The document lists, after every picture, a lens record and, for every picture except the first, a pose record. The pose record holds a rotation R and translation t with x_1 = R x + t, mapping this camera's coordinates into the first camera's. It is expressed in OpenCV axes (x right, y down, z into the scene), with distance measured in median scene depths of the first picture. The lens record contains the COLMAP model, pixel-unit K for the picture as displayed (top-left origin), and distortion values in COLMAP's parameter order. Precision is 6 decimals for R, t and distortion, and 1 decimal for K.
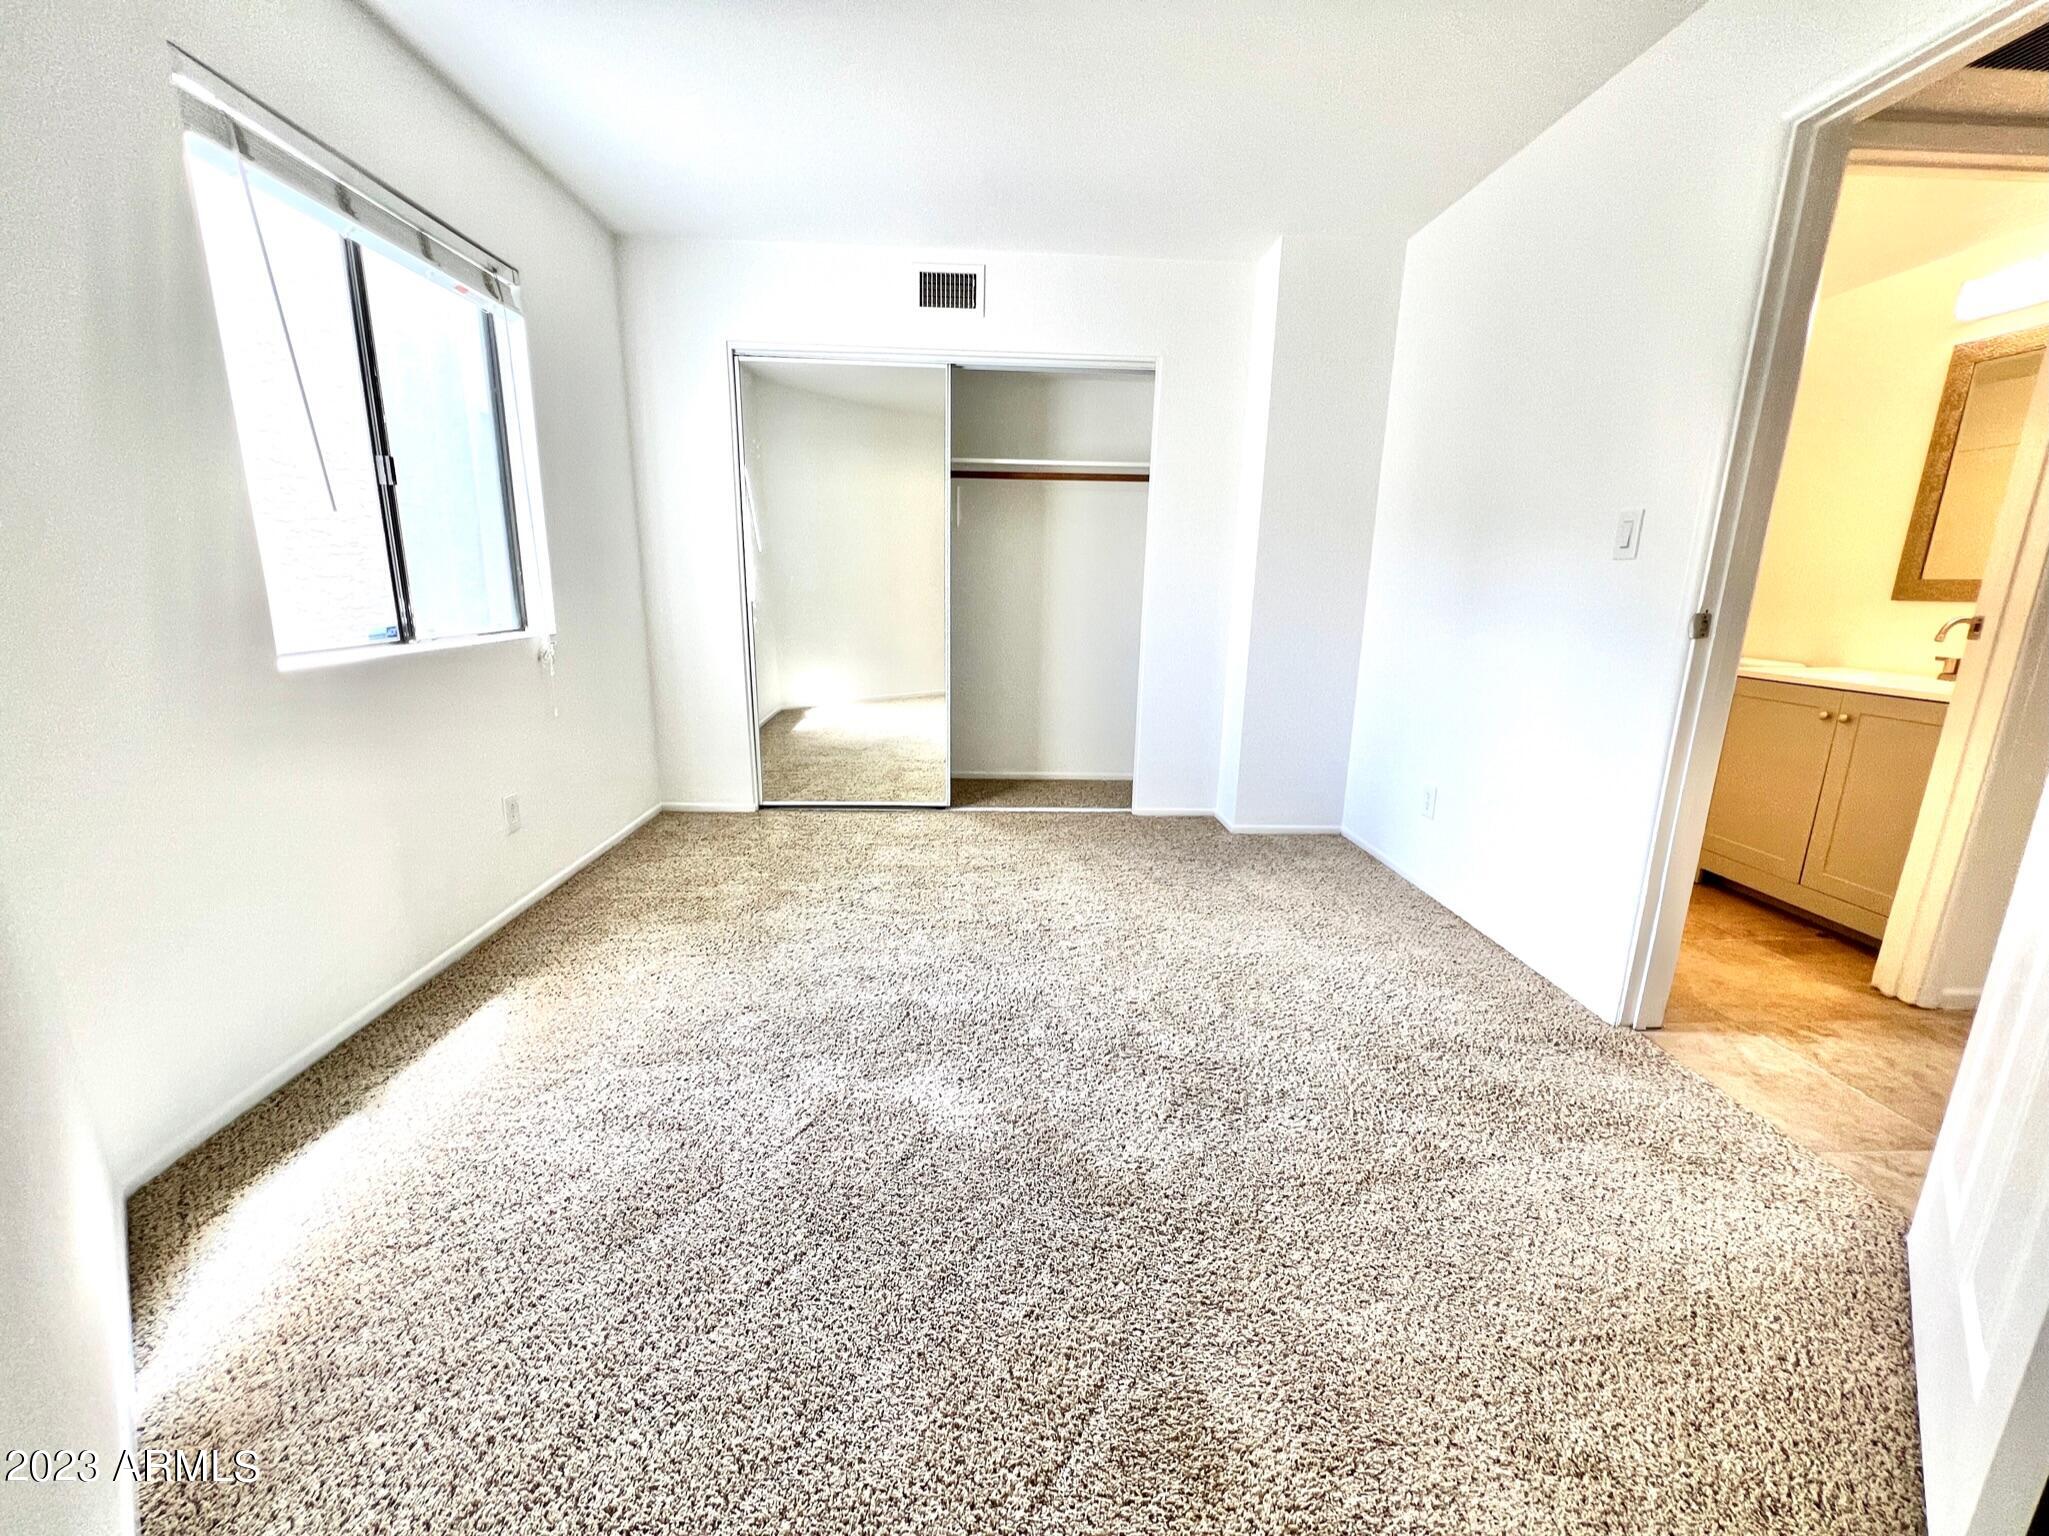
lens RADIAL K [[817.6, 0, 1022.0], [0, 817.6, 762.9], [0, 0, 1]] dist [-0.000350, 0.000166]
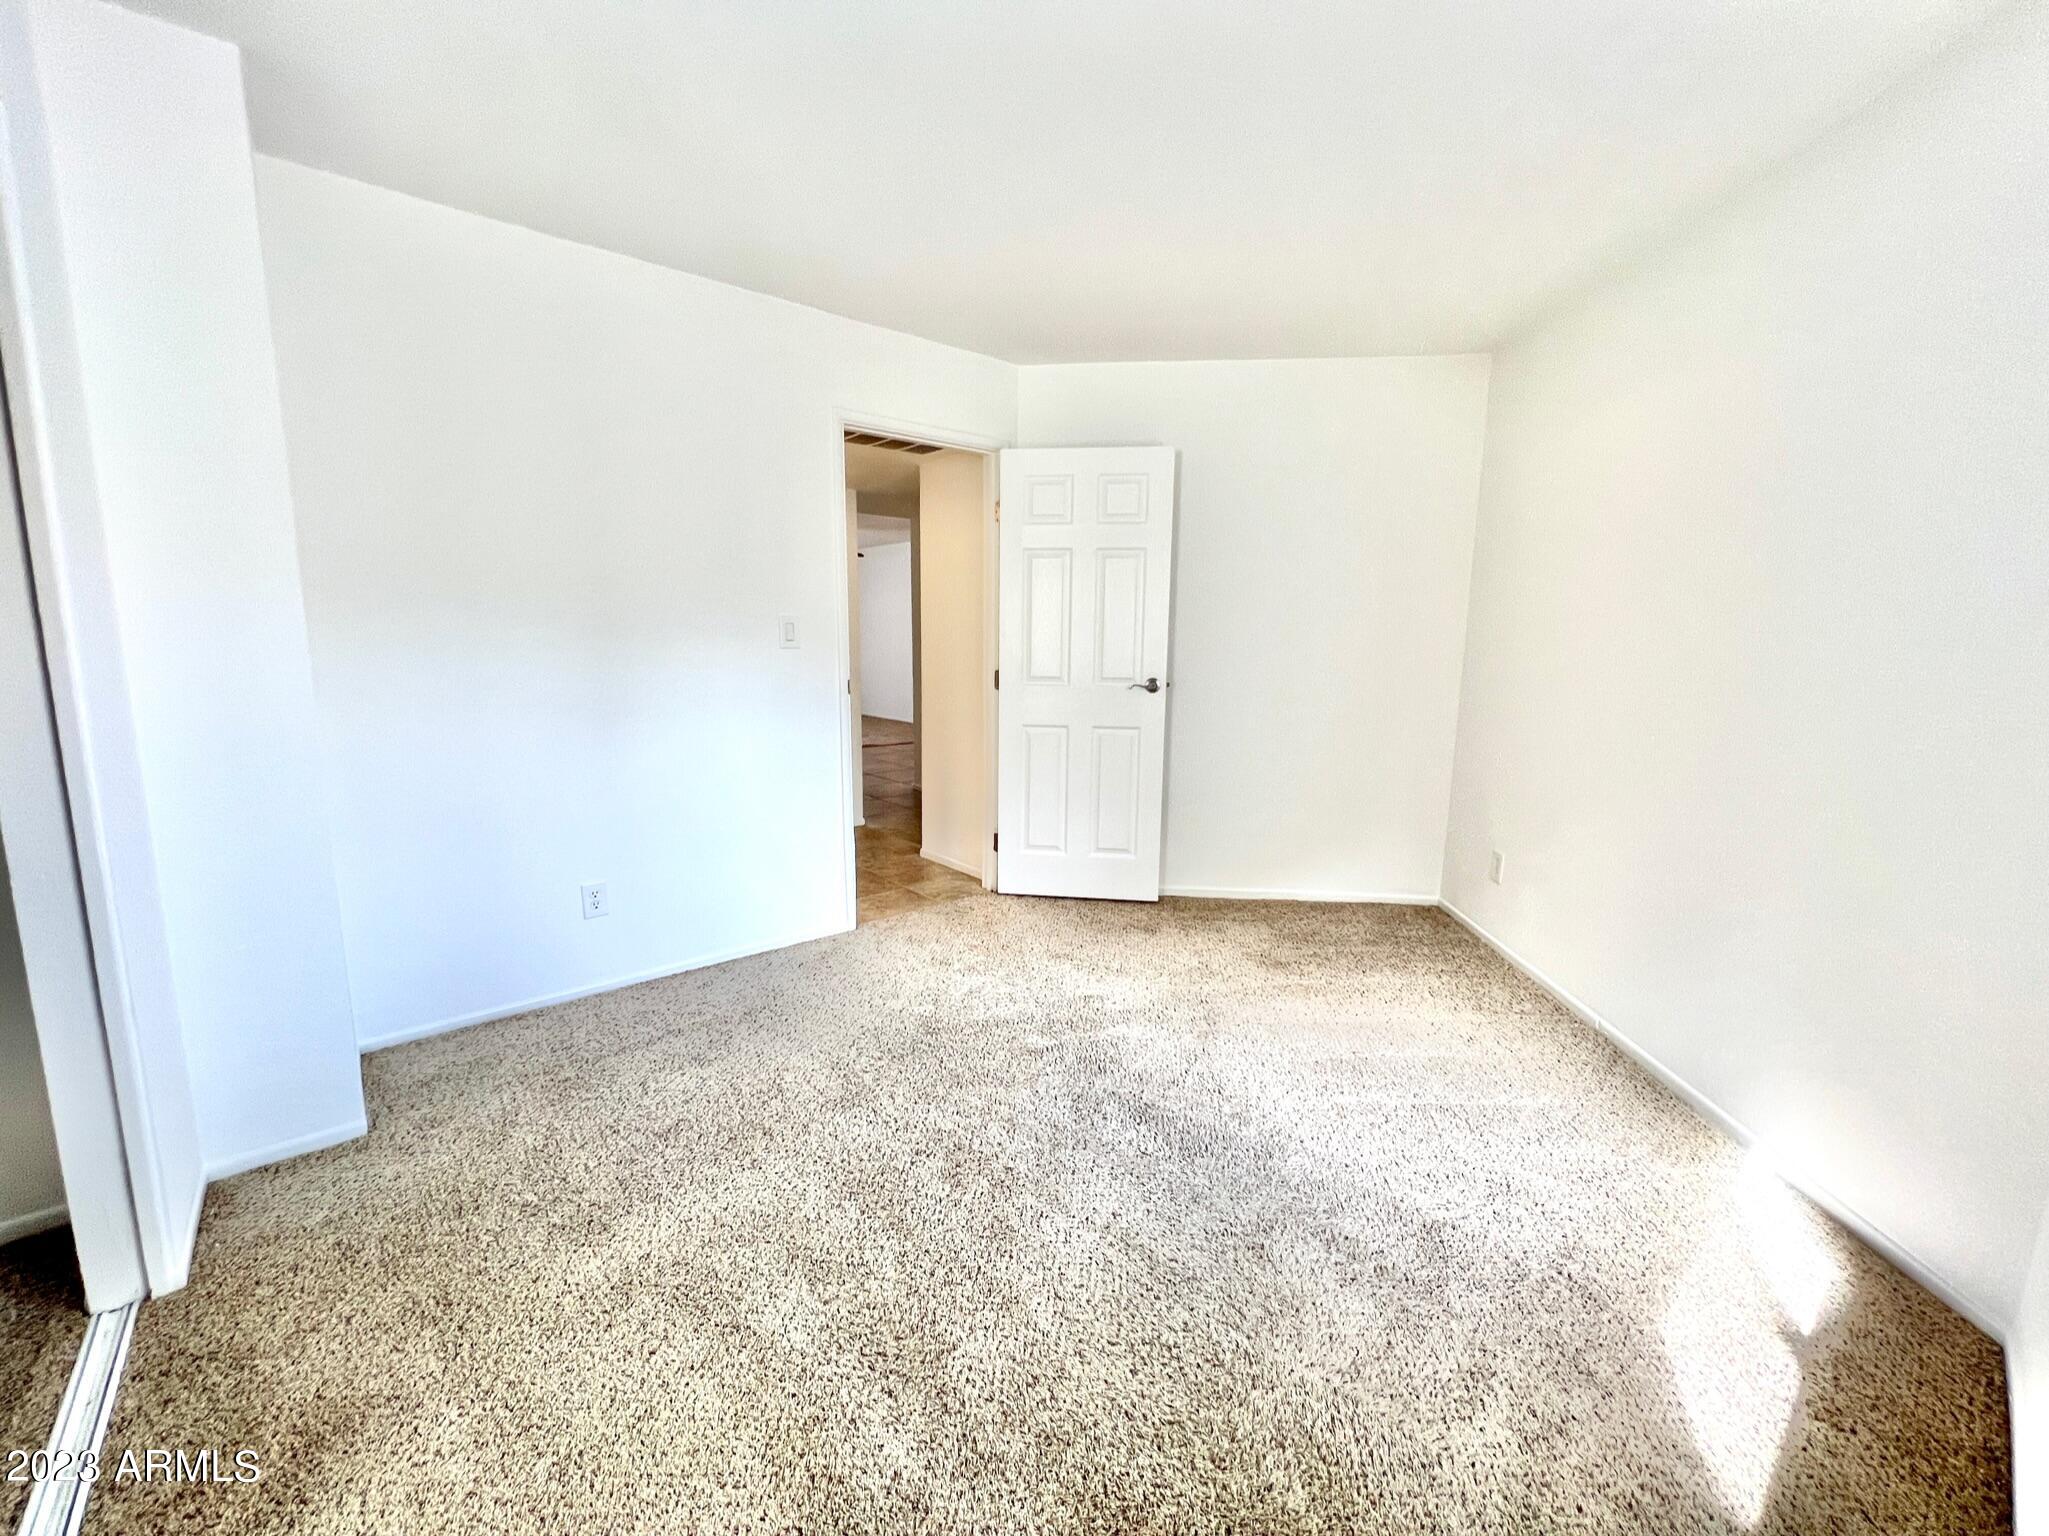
lens RADIAL K [[817.6, 0, 1022.6], [0, 817.6, 766.1], [0, 0, 1]] dist [-0.000350, 0.000166]
pose [[-0.625393, -0.145249, 0.766672, -0.452395], [0.145881, 0.943436, 0.297737, -0.275701], [-0.766552, 0.298045, -0.568830, 1.016317]]
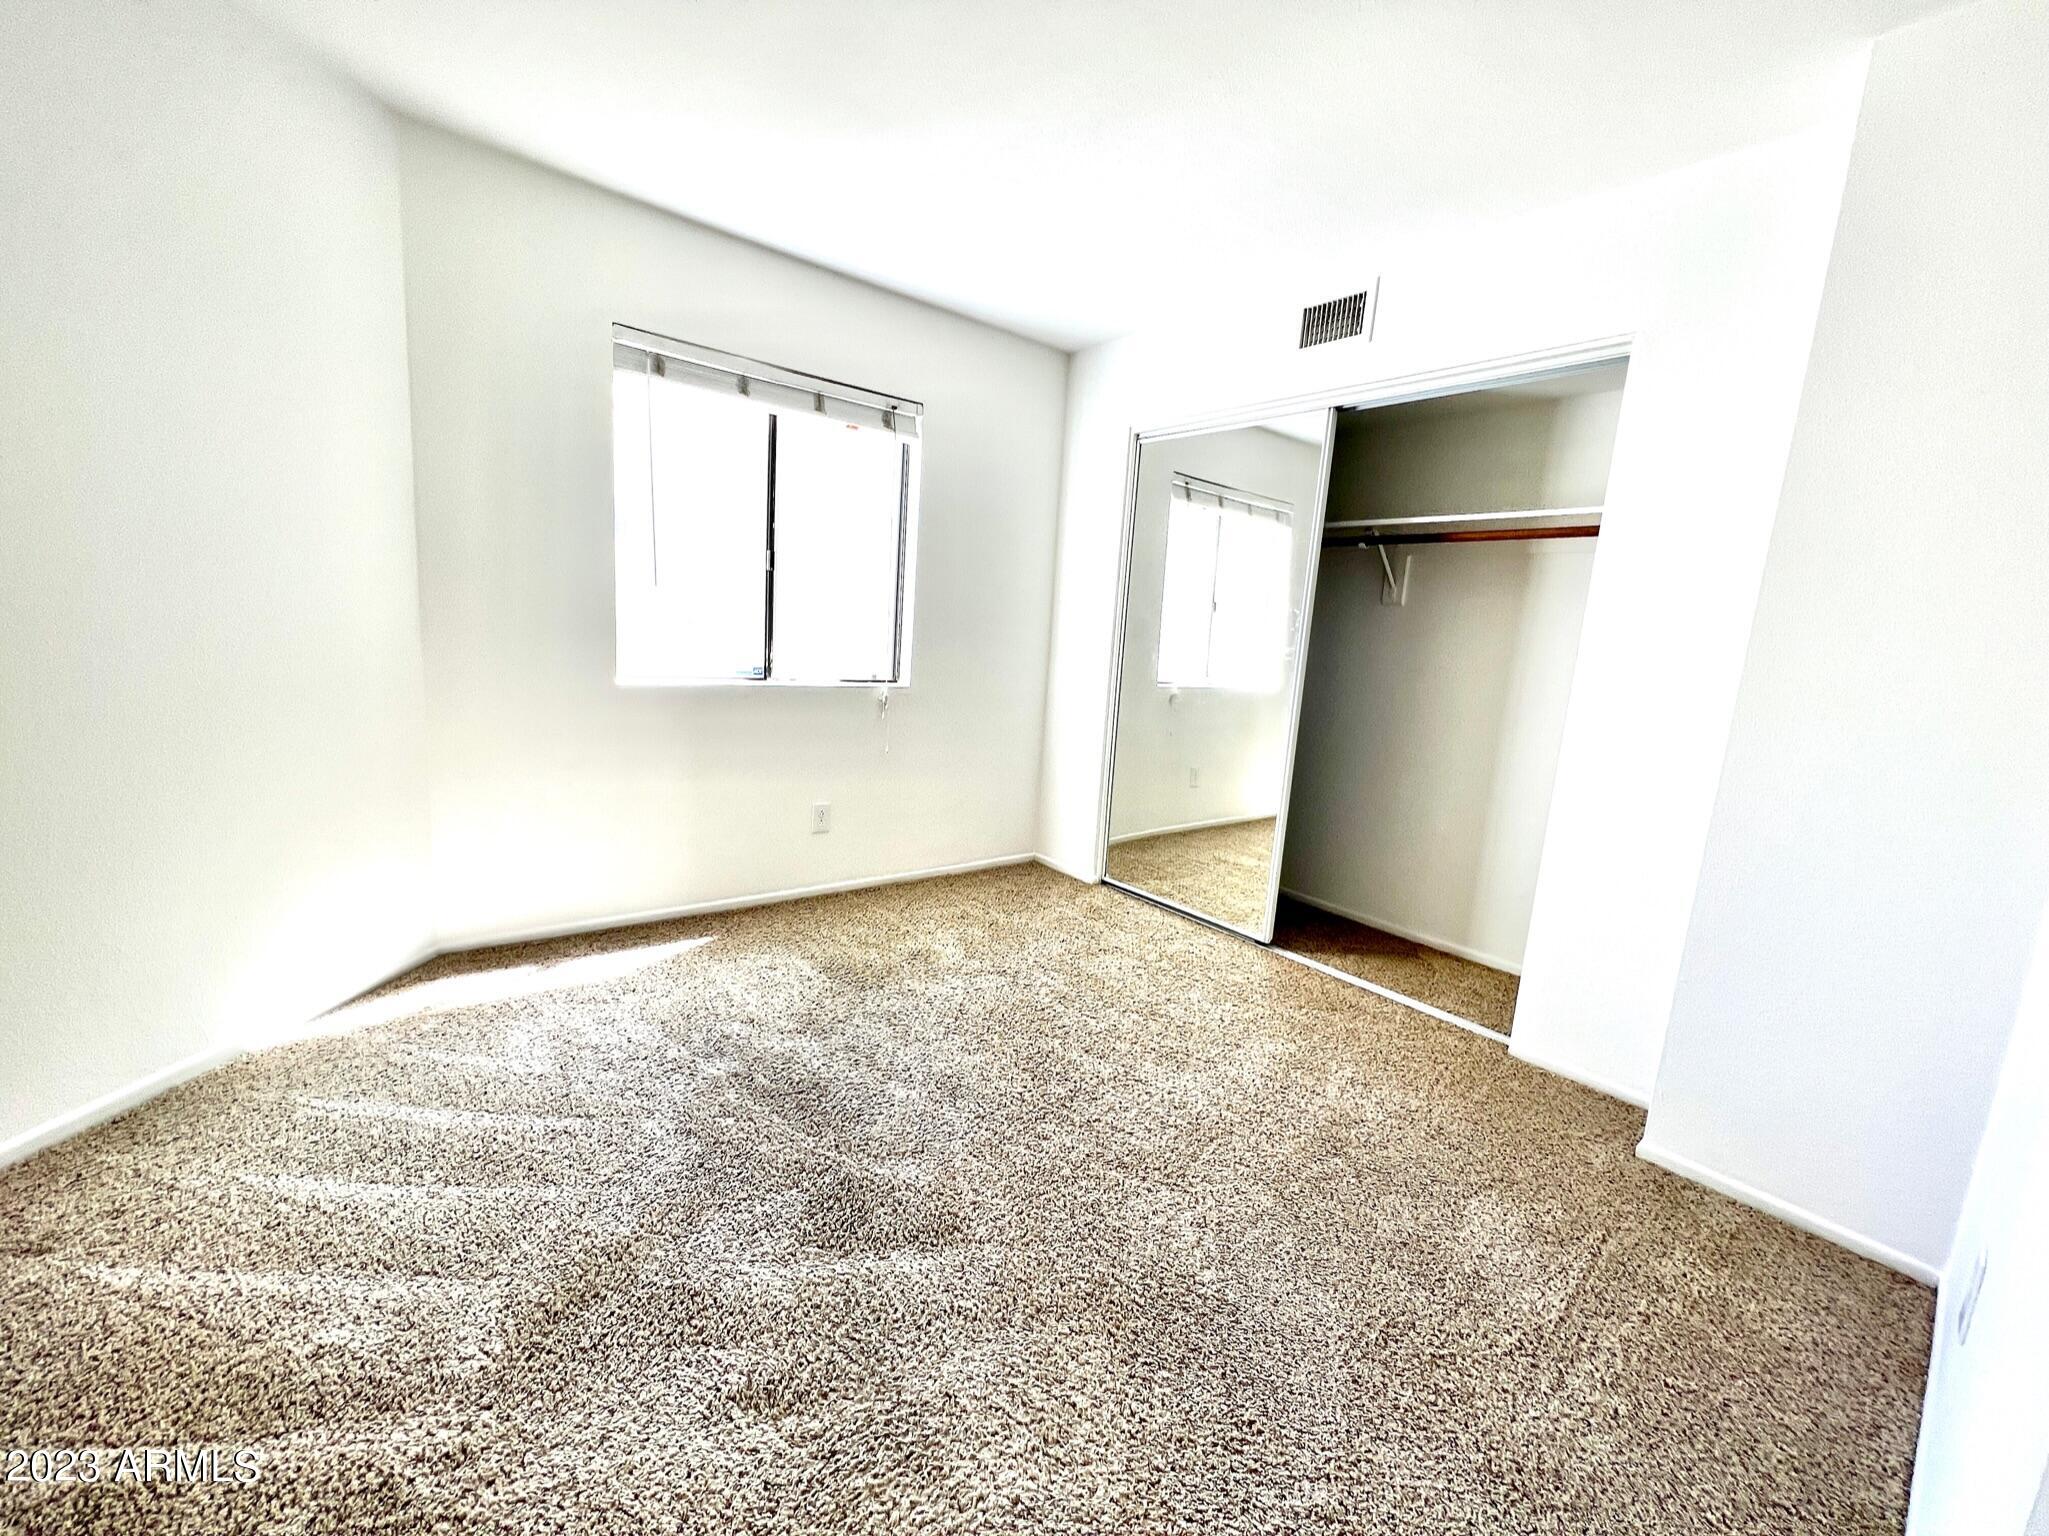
lens RADIAL K [[817.6, 0, 1022.2], [0, 817.6, 765.6], [0, 0, 1]] dist [-0.000350, 0.000166]
pose [[0.598297, 0.153608, -0.786413, 0.454418], [-0.232370, 0.972538, 0.013177, -0.087600], [0.766840, 0.174855, 0.617561, 0.350025]]
